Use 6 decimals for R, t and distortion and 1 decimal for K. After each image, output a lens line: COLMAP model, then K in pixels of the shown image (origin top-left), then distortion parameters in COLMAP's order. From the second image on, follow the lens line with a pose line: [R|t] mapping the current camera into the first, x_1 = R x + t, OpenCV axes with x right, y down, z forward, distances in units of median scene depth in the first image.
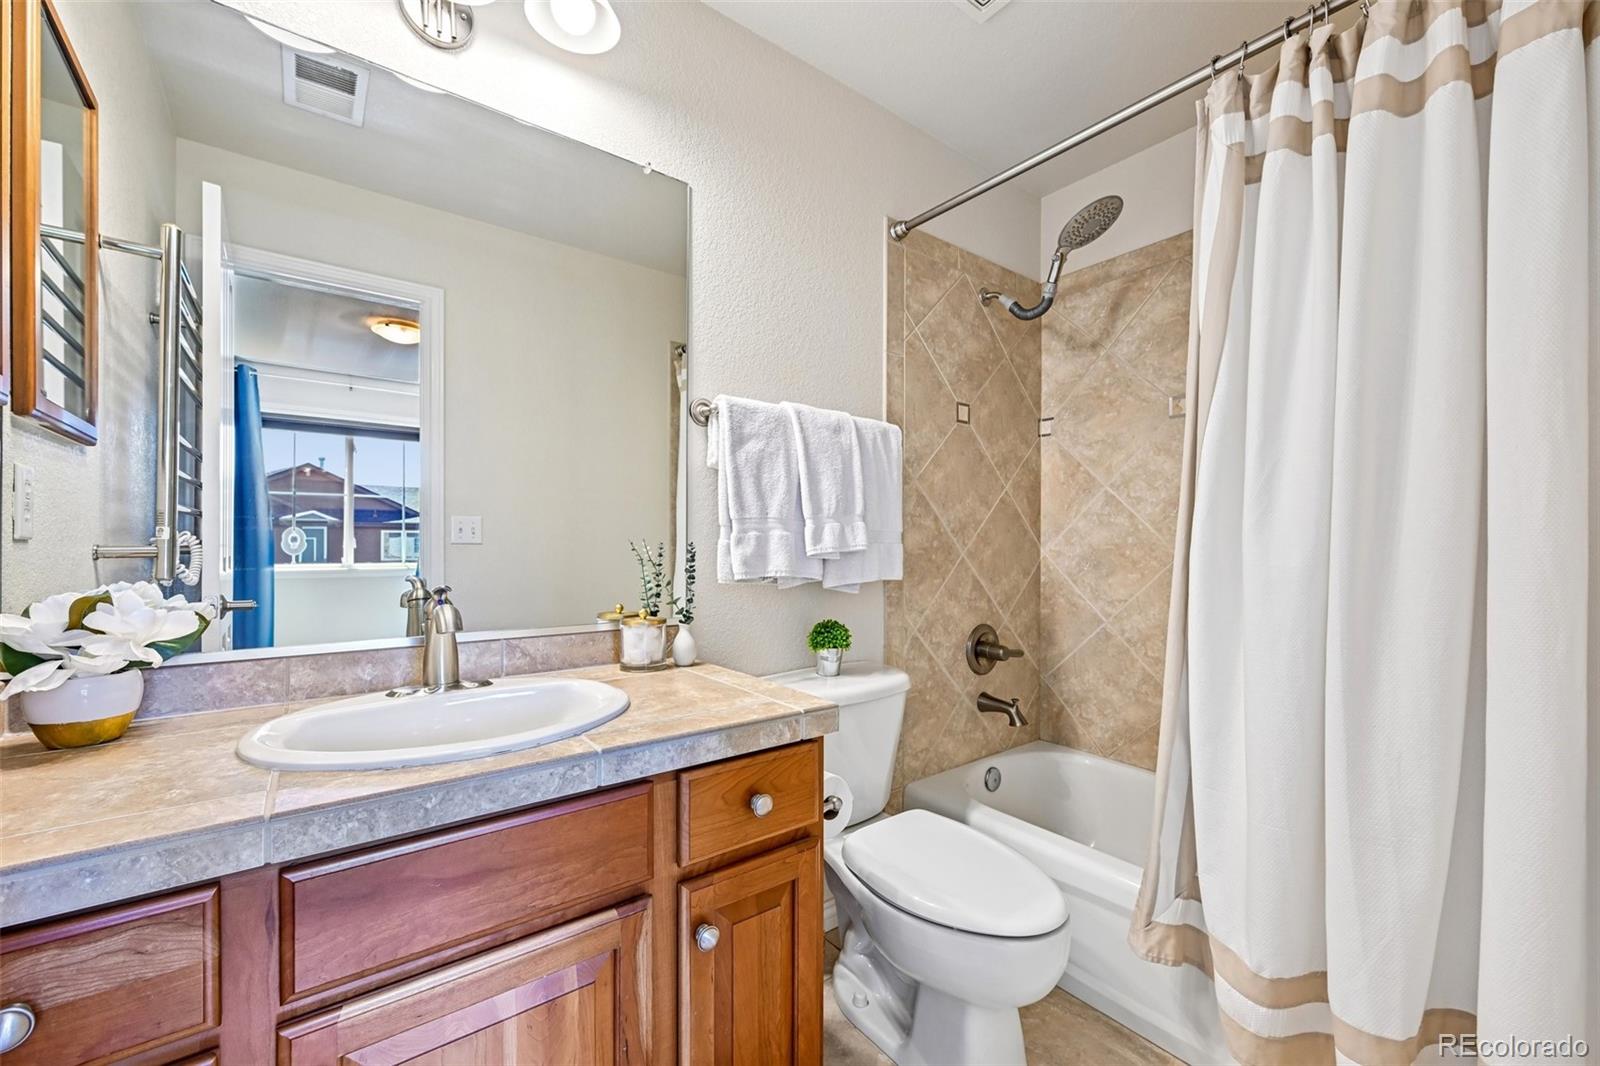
lens RADIAL K [[638.4, 0, 801.4], [0, 638.4, 538.2], [0, 0, 1]] dist [-0.001771, -0.000493]
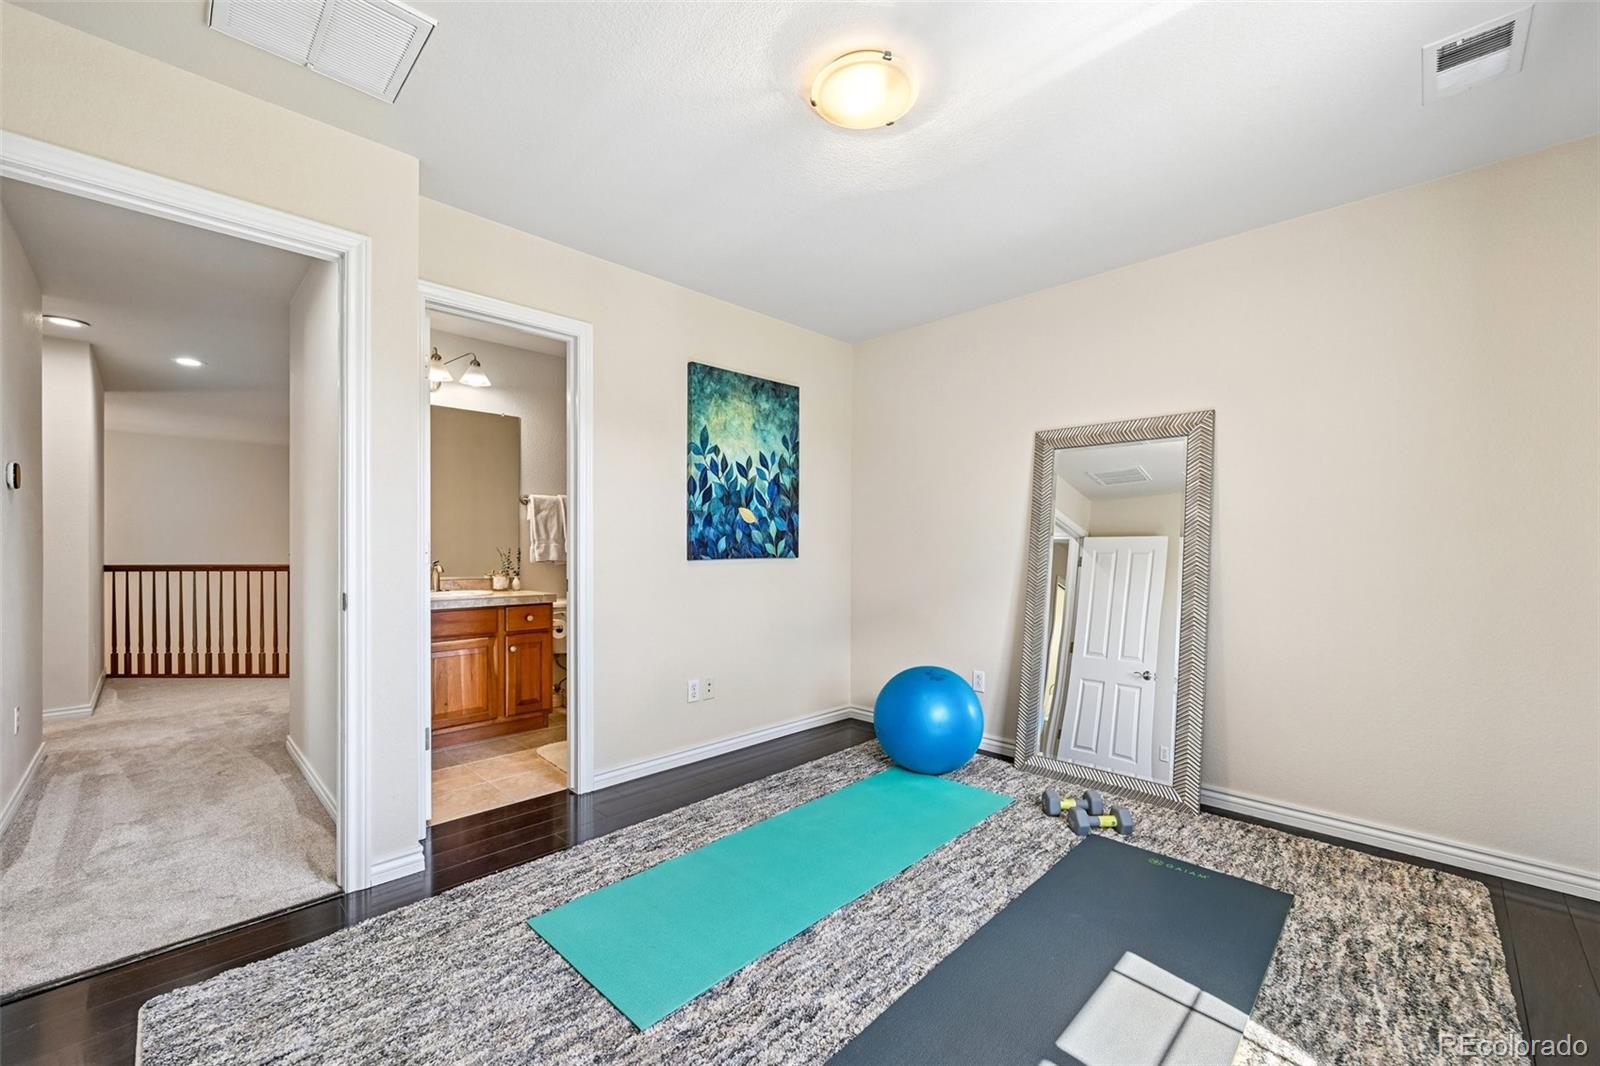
lens RADIAL K [[638.4, 0, 799.2], [0, 638.4, 540.3], [0, 0, 1]] dist [-0.001771, -0.000493]
pose [[0.990199, -0.001865, 0.139654, 0.683006], [0.002614, 0.999983, -0.005179, -0.009170], [-0.139642, 0.005494, 0.990187, -2.042157]]
